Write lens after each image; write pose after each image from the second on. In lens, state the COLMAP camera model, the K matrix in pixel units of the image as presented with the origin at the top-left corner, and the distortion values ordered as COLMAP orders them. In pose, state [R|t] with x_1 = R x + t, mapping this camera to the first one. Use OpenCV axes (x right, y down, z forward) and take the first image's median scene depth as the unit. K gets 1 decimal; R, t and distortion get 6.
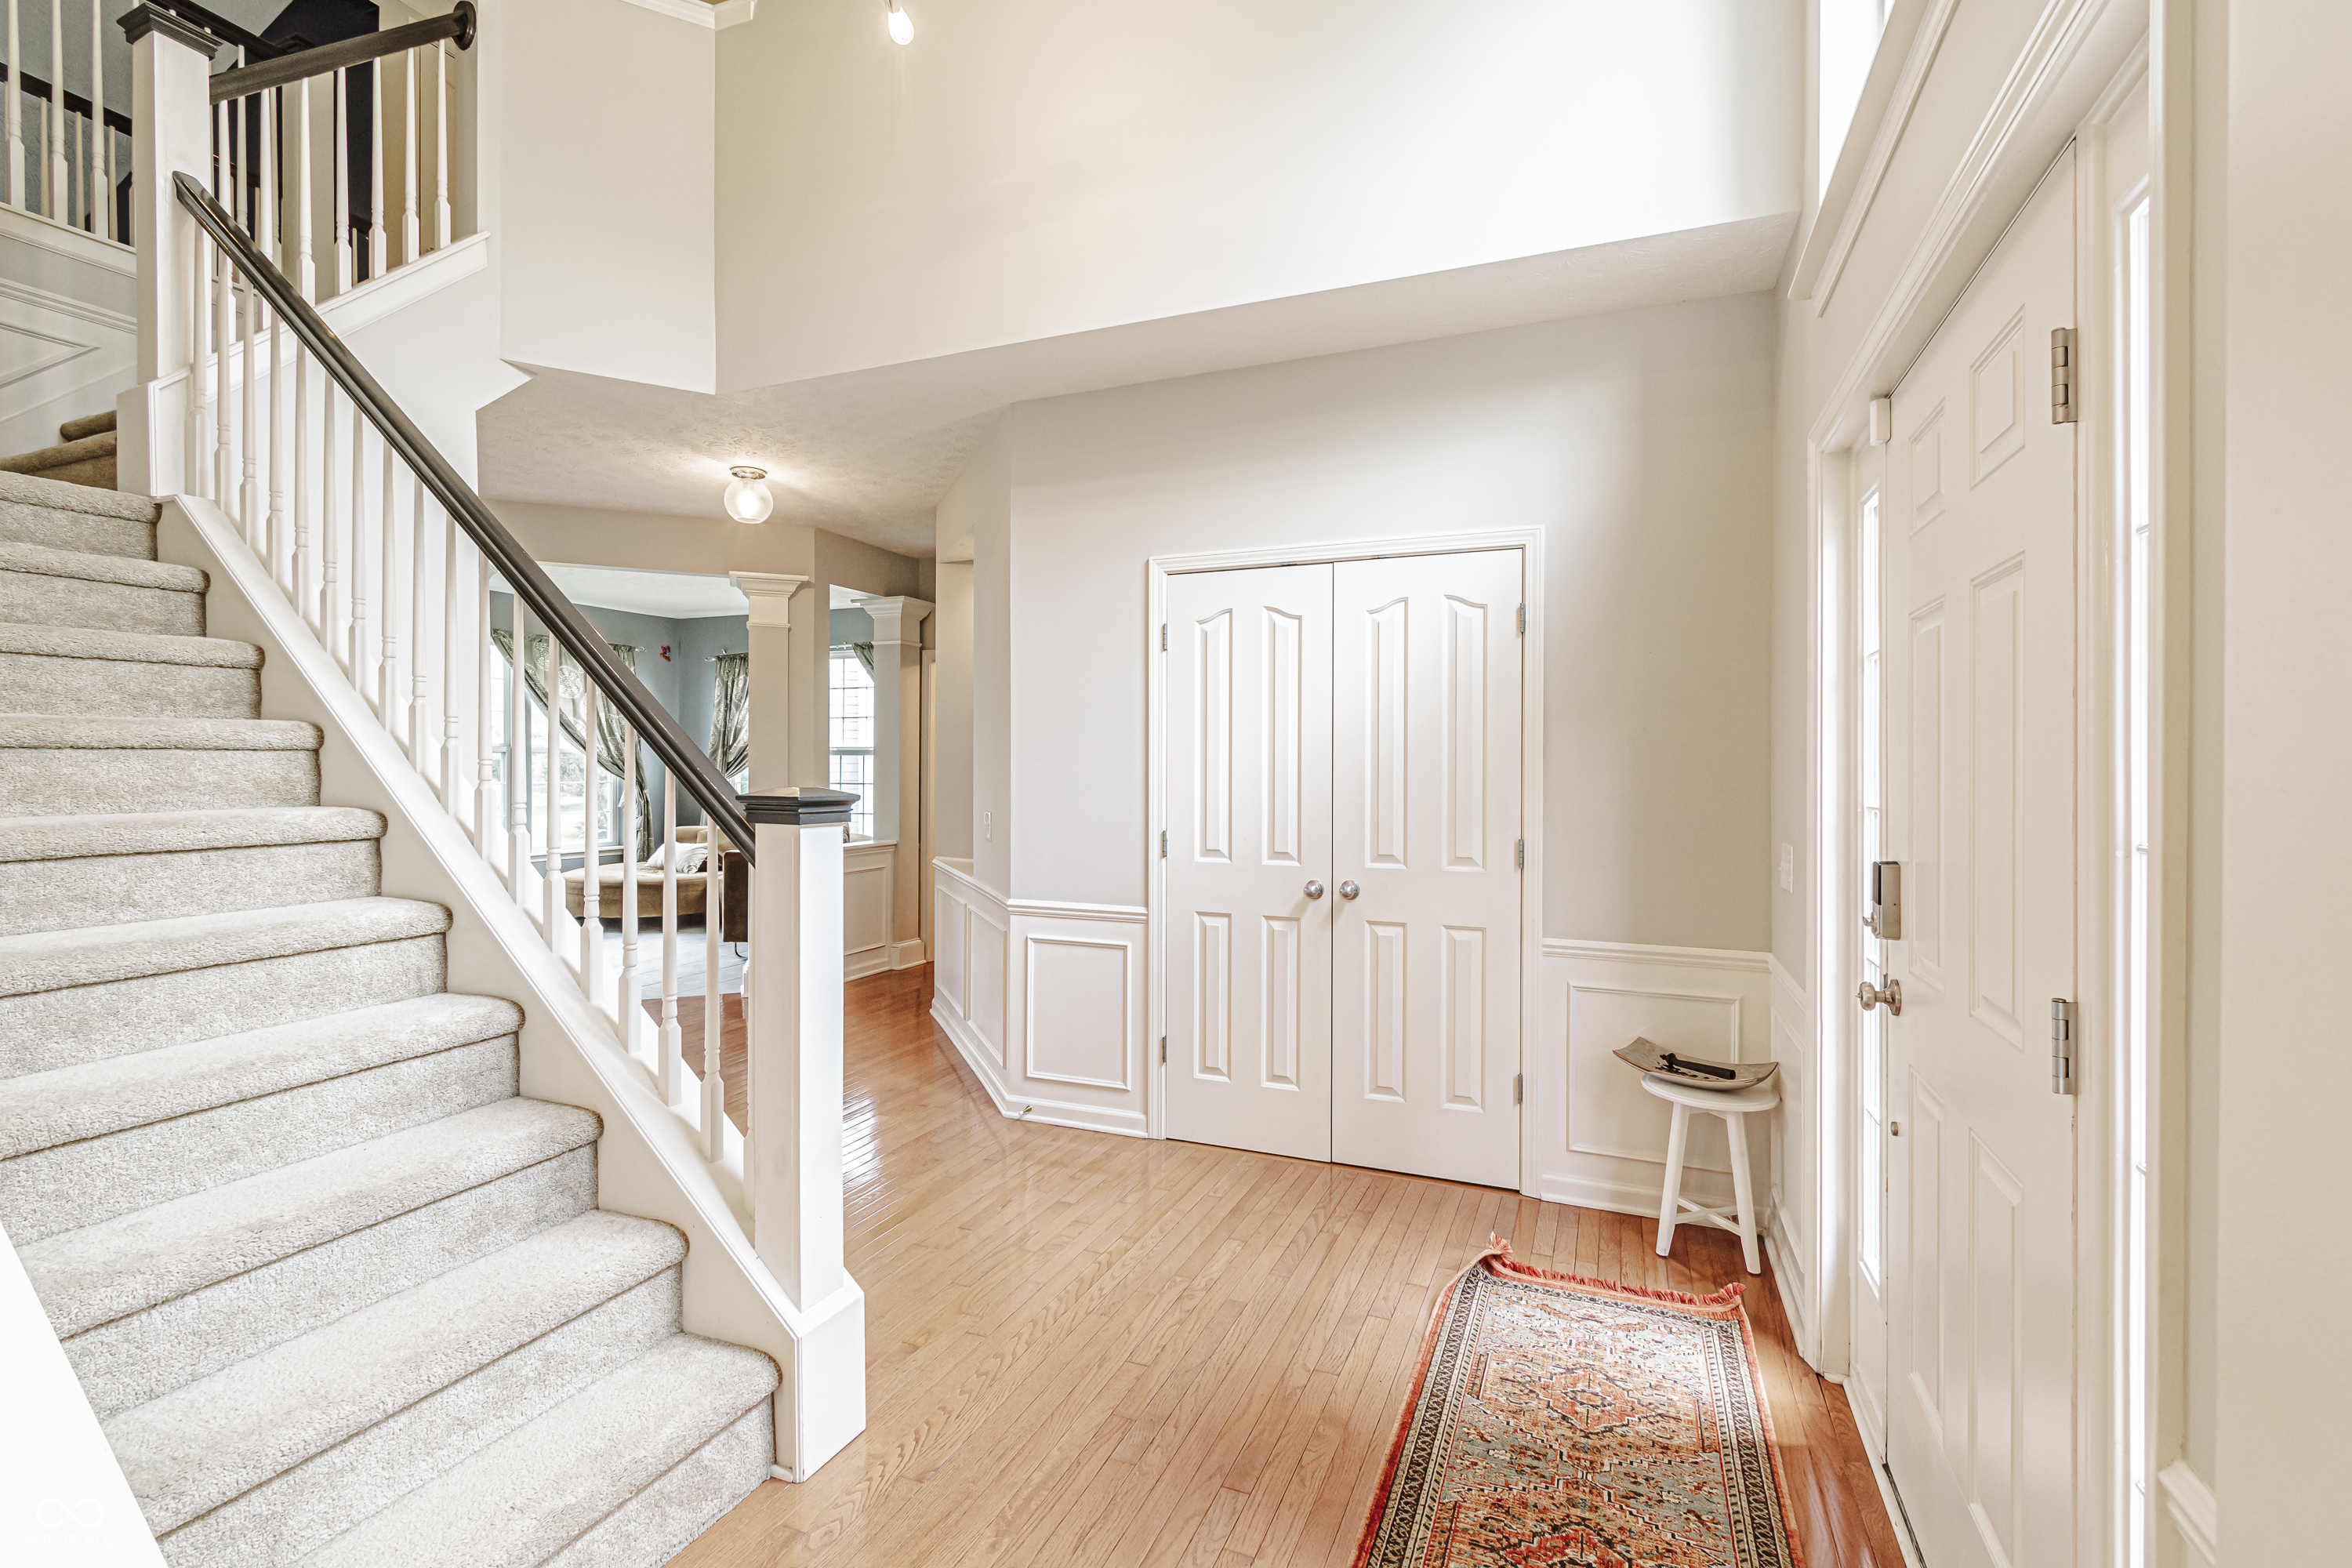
lens RADIAL K [[1055.0, 0, 1179.9], [0, 1055.0, 768.1], [0, 0, 1]] dist [0.017965, -0.000107]
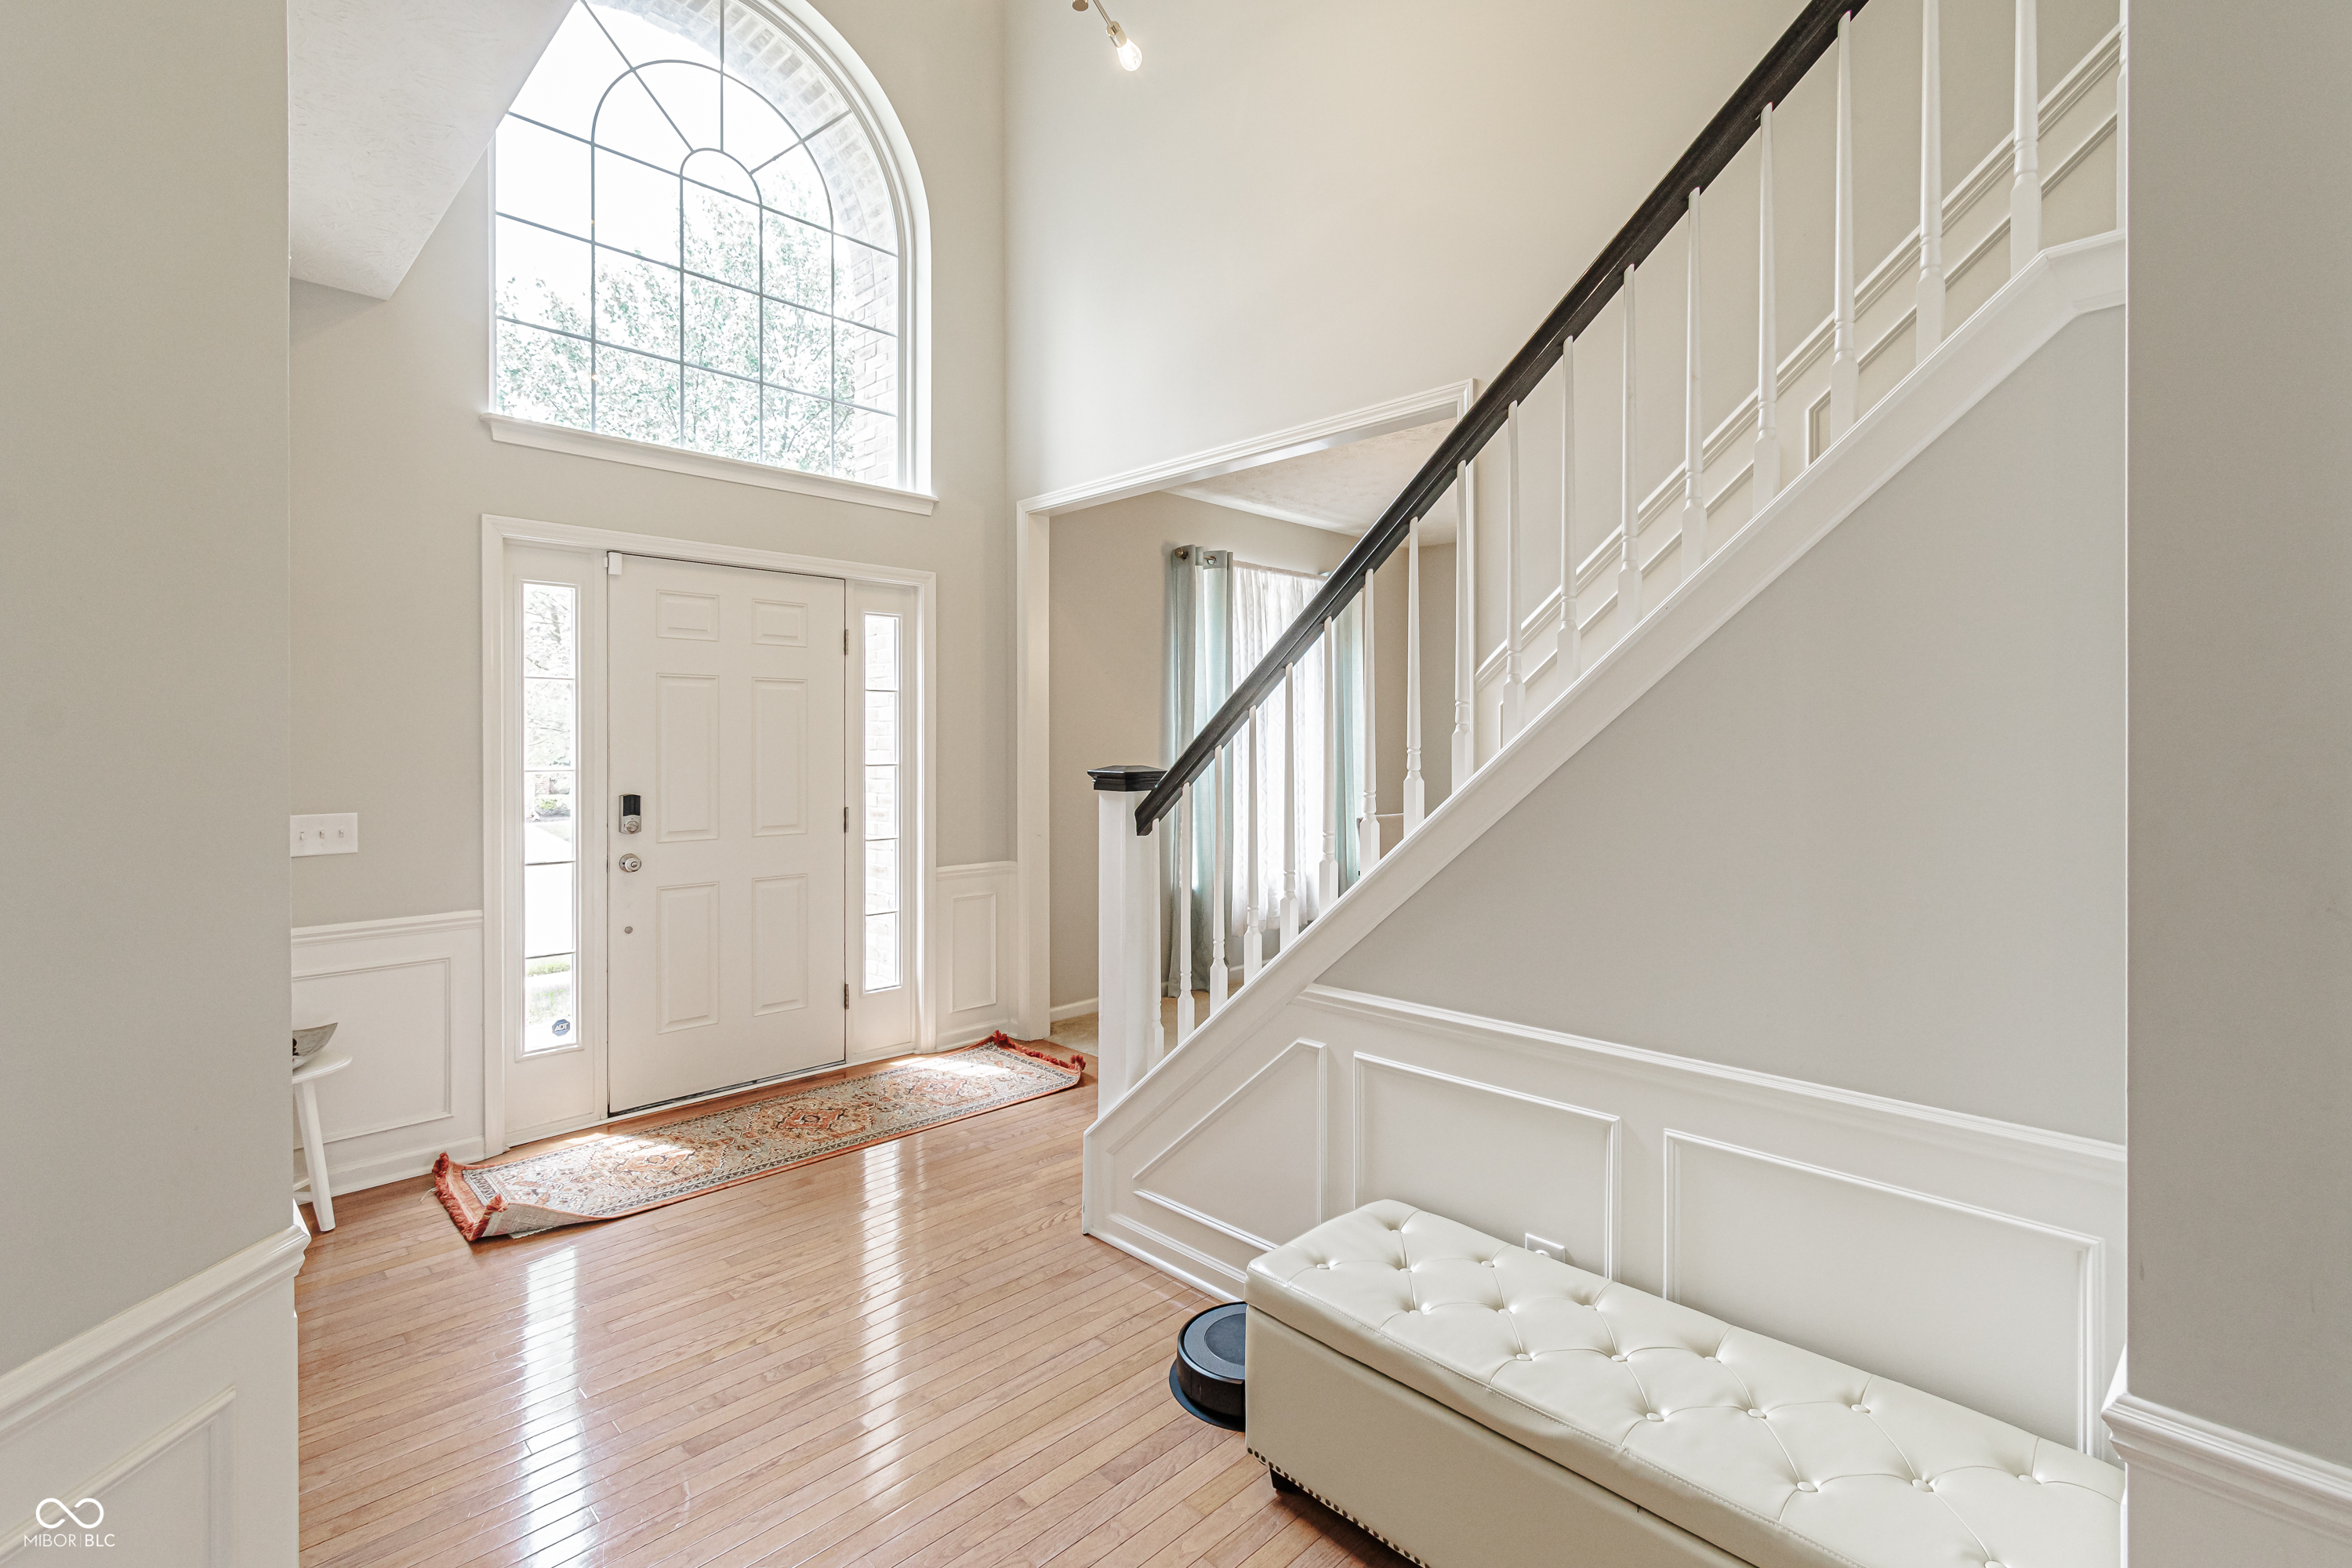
lens RADIAL K [[1055.0, 0, 1174.4], [0, 1055.0, 764.4], [0, 0, 1]] dist [0.017965, -0.000107]
pose [[-0.928441, -0.004594, 0.371451, -0.371353], [0.000076, 0.999921, 0.012555, 0.000922], [-0.371479, 0.011684, -0.928368, 0.905414]]
